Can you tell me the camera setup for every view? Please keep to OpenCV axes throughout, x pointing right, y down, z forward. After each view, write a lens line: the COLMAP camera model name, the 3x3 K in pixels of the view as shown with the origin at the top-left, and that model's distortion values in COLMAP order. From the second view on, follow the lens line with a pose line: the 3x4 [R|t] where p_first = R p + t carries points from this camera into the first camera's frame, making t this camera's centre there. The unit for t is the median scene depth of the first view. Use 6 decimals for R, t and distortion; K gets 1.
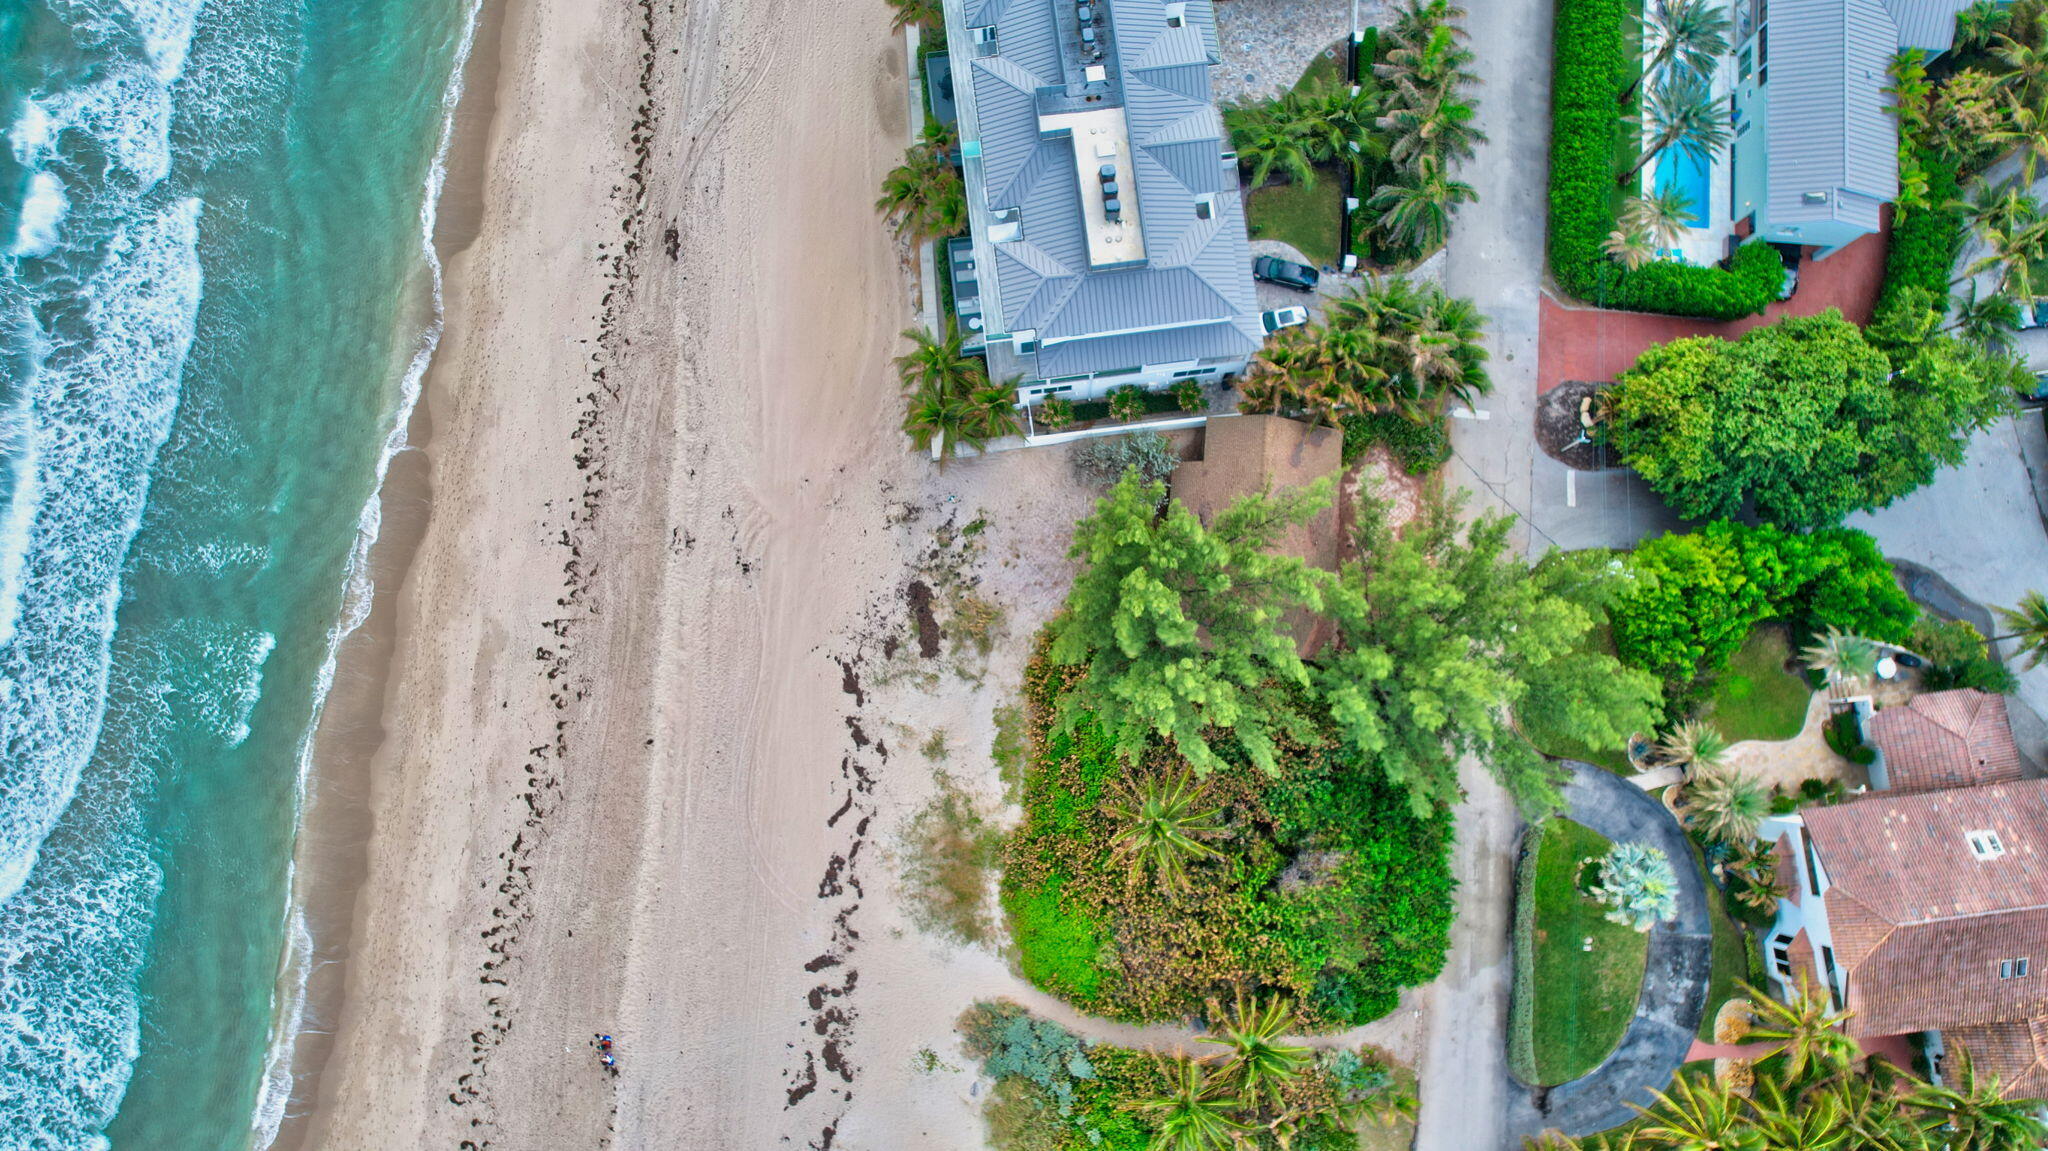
lens RADIAL K [[1316.9, 0, 1030.0], [0, 1316.9, 574.8], [0, 0, 1]] dist [-0.082825, 0.077511]
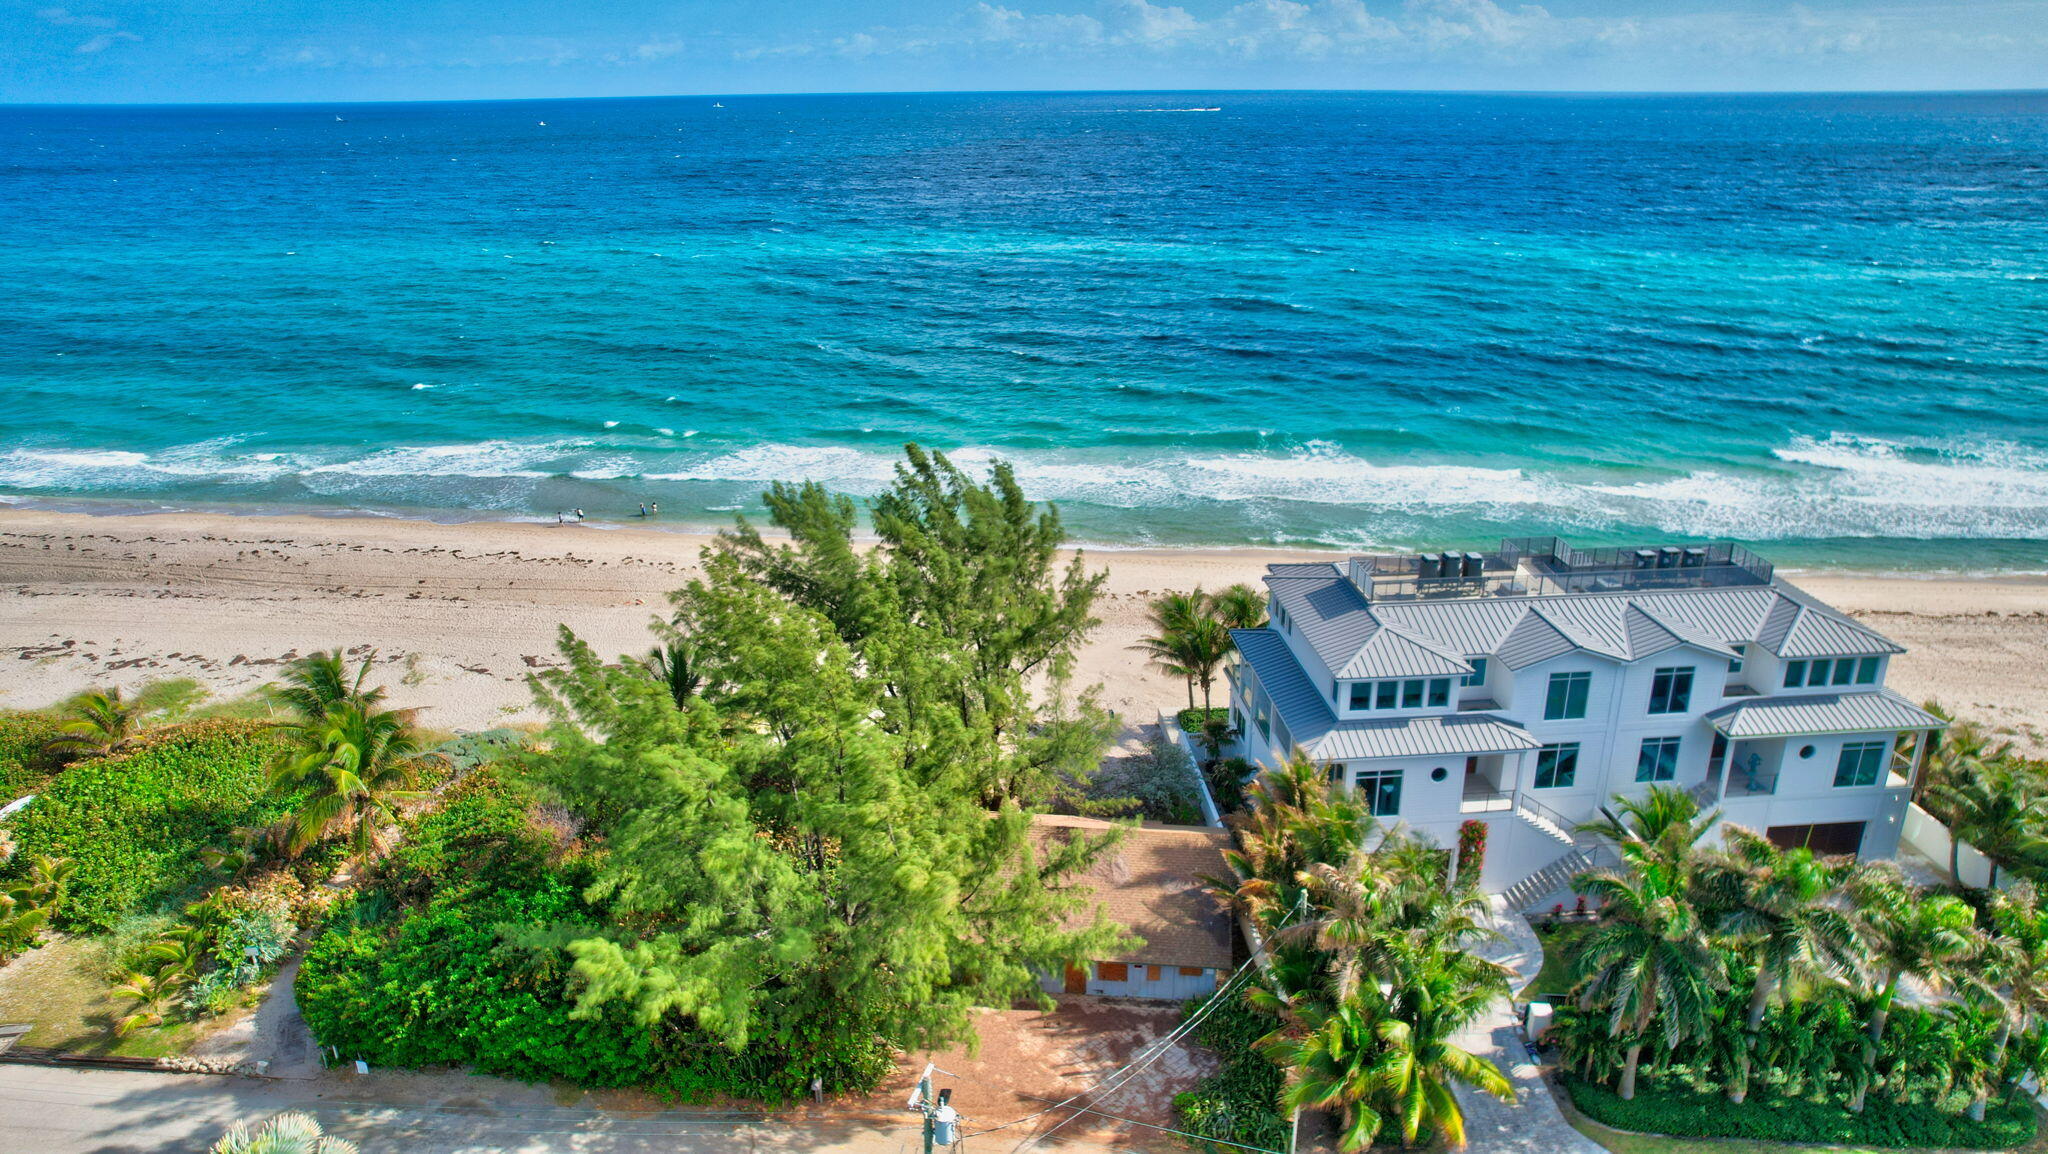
lens RADIAL K [[1316.9, 0, 1030.0], [0, 1316.9, 576.3], [0, 0, 1]] dist [-0.082825, 0.077511]
pose [[-0.033373, 0.360781, -0.932053, 0.746004], [-0.990492, 0.112592, 0.079047, -0.086462], [0.133460, 0.925829, 0.353593, 0.613279]]
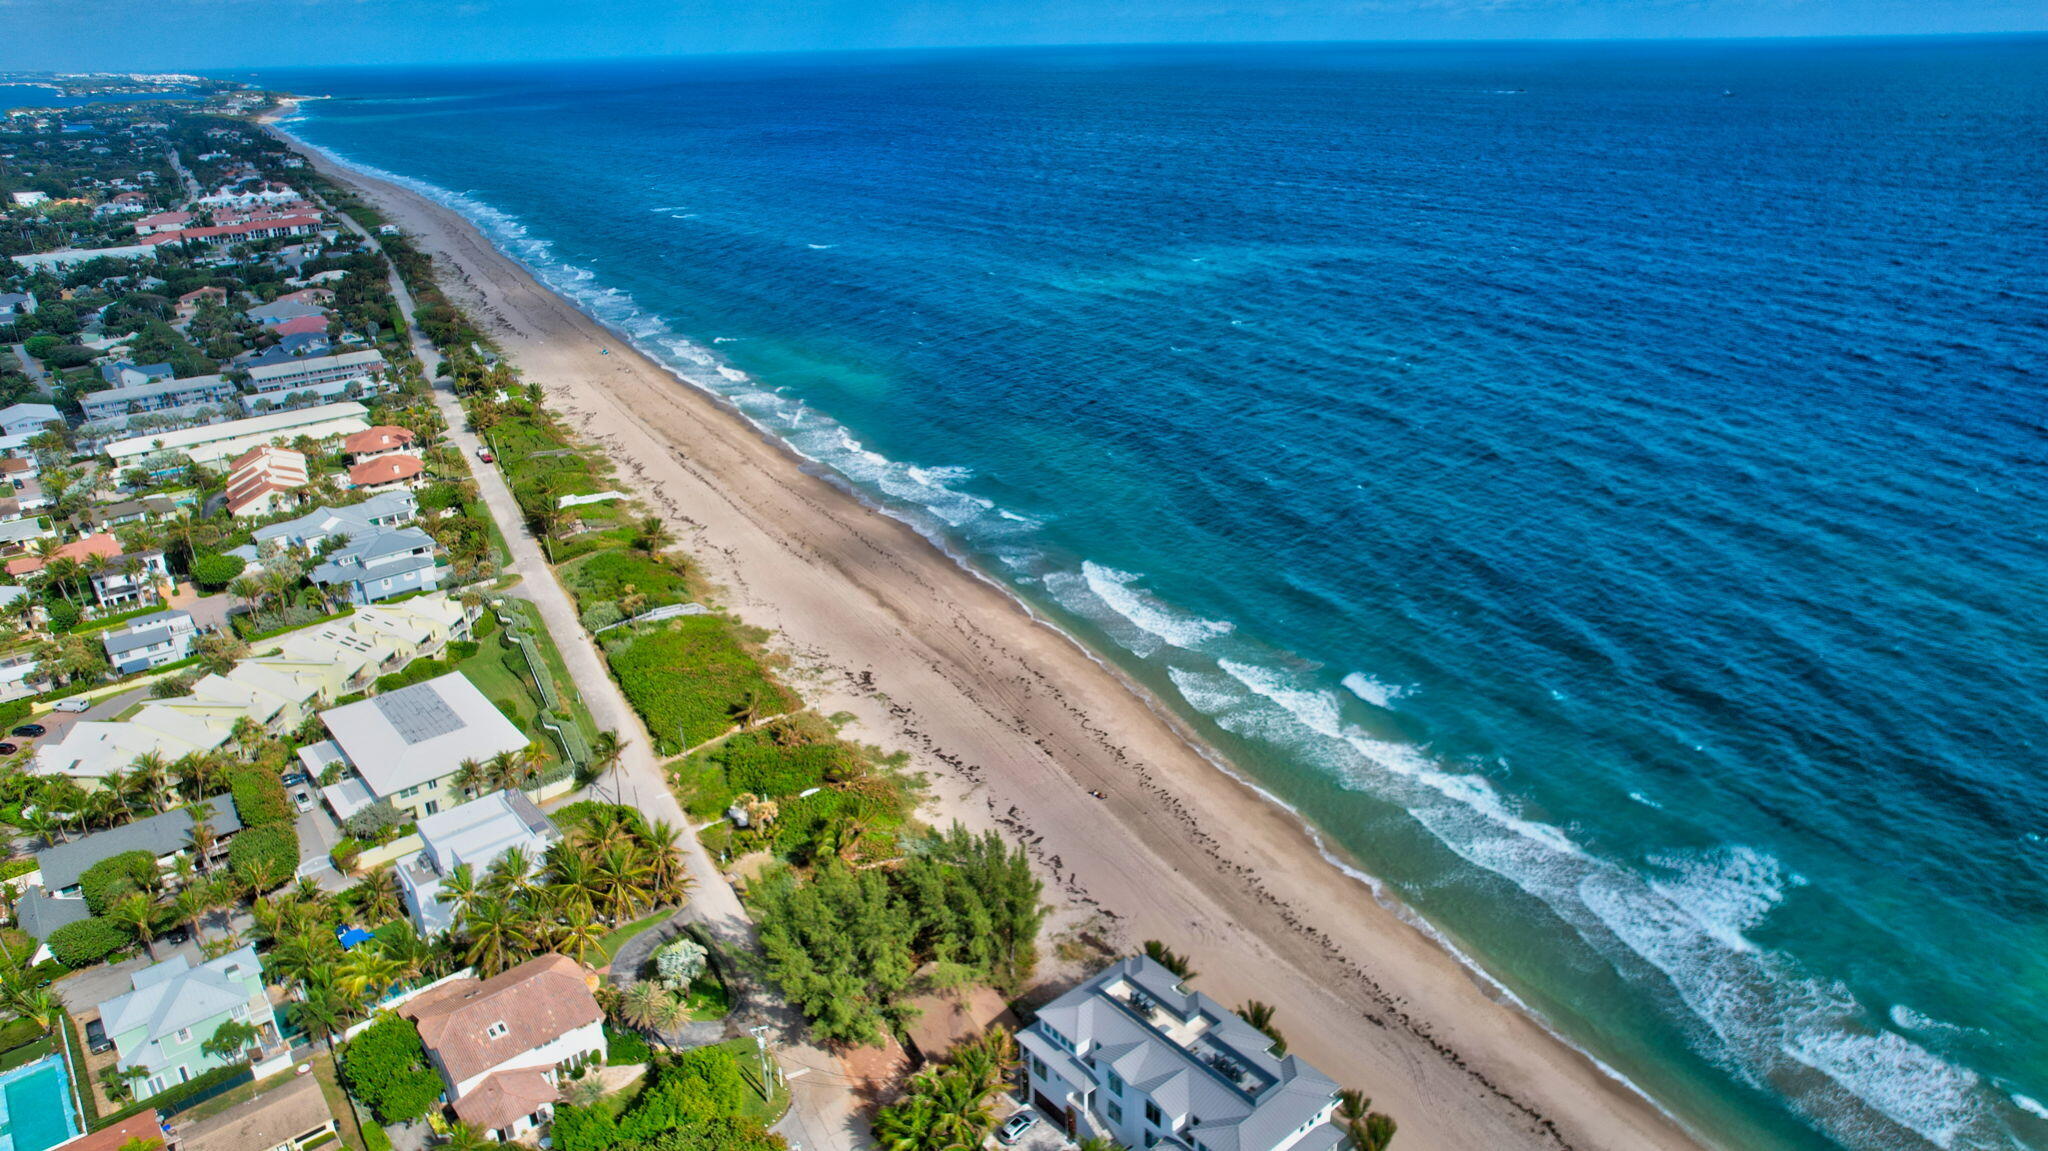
lens RADIAL K [[1311.3, 0, 1032.5], [0, 1311.3, 586.3], [0, 0, 1]] dist [-0.079613, 0.070750]
pose [[-0.833716, 0.237297, -0.498605, 0.775201], [-0.543926, -0.197250, 0.815621, -1.292754], [0.095194, 0.951201, 0.293522, 0.014693]]
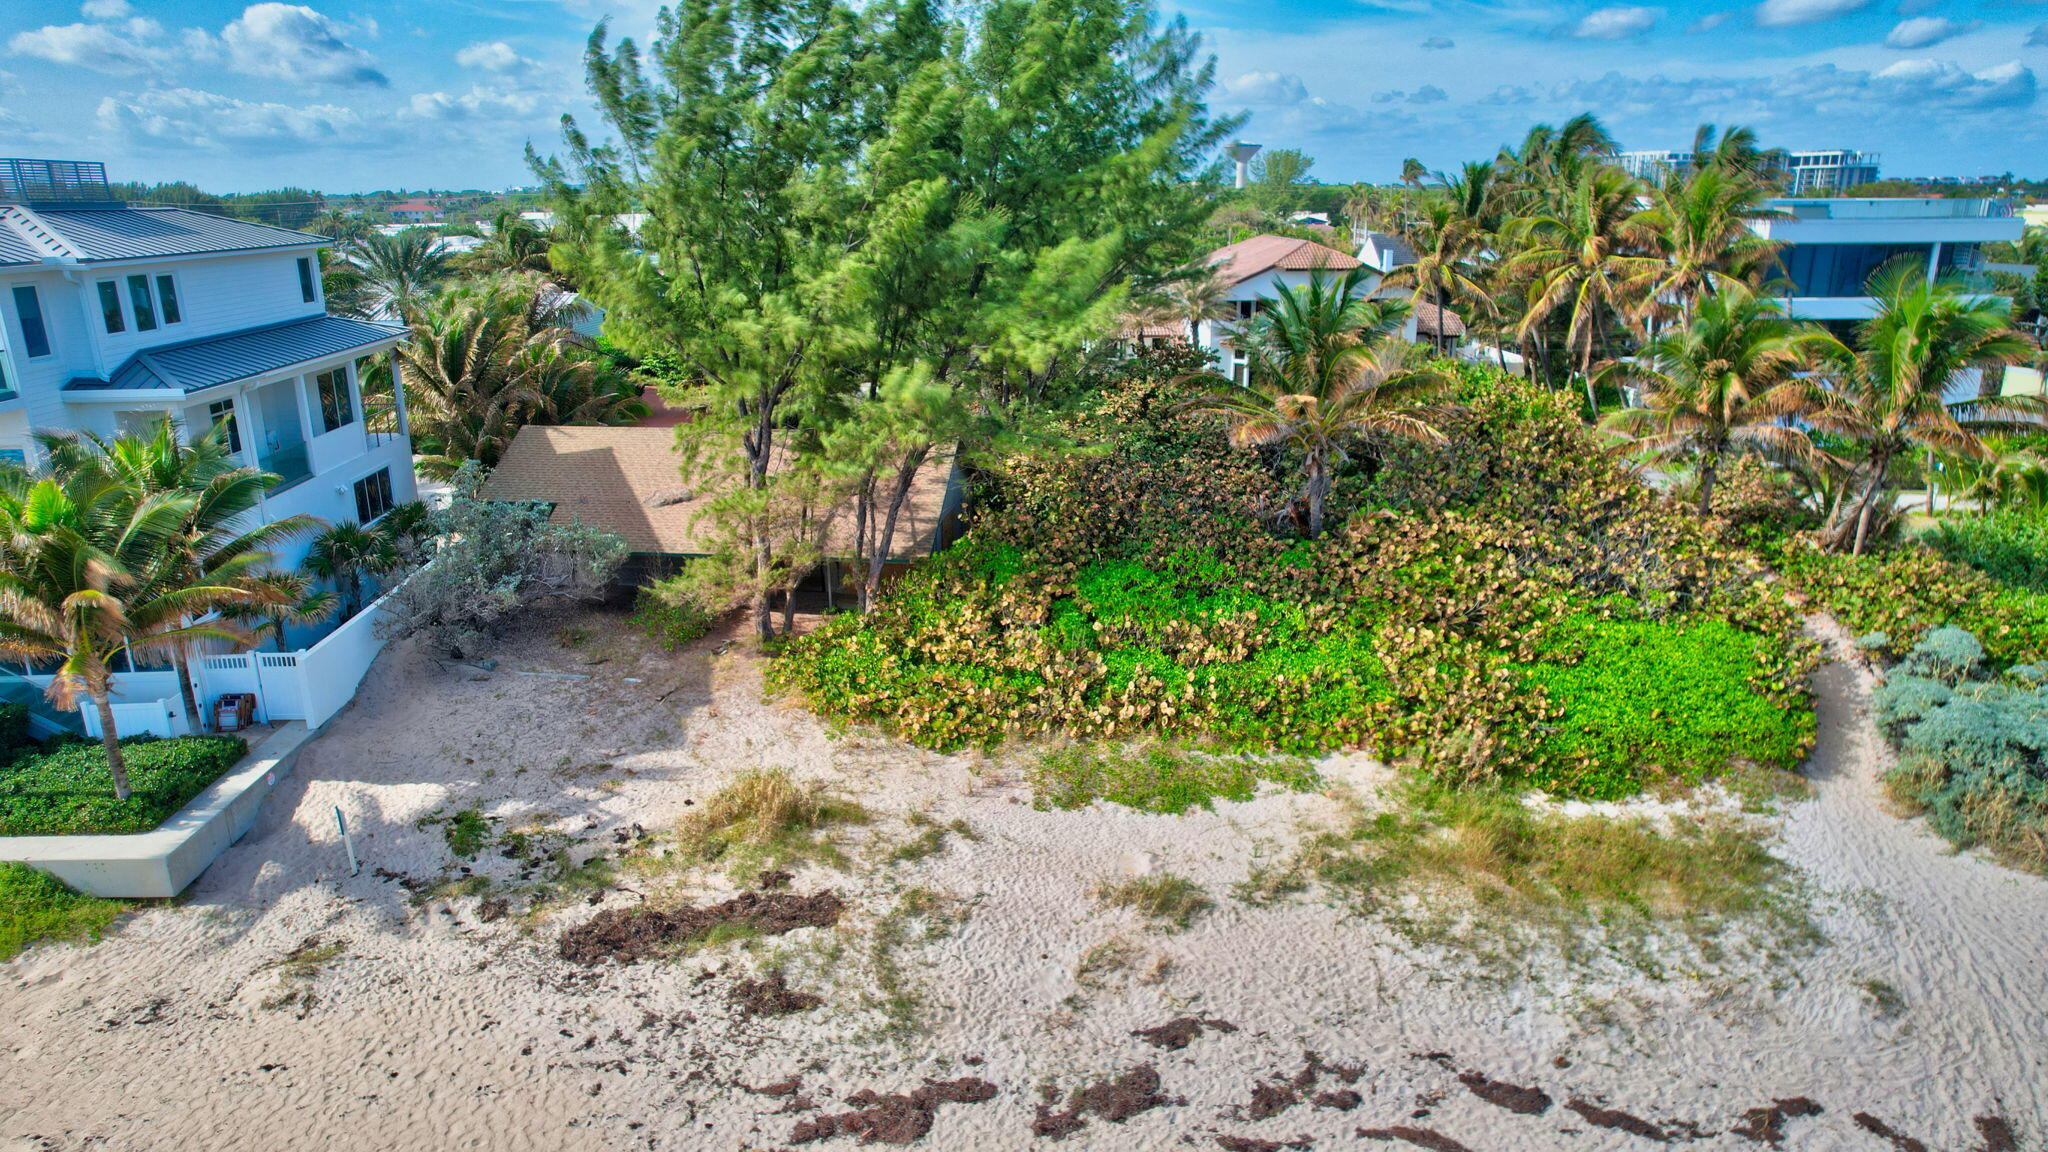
lens RADIAL K [[1316.9, 0, 1030.0], [0, 1316.9, 575.3], [0, 0, 1]] dist [-0.082825, 0.077511]
pose [[0.056678, -0.274192, 0.960003, -0.330158], [0.991412, 0.128967, -0.021697, 0.102029], [-0.117859, 0.952988, 0.279147, 0.866285]]
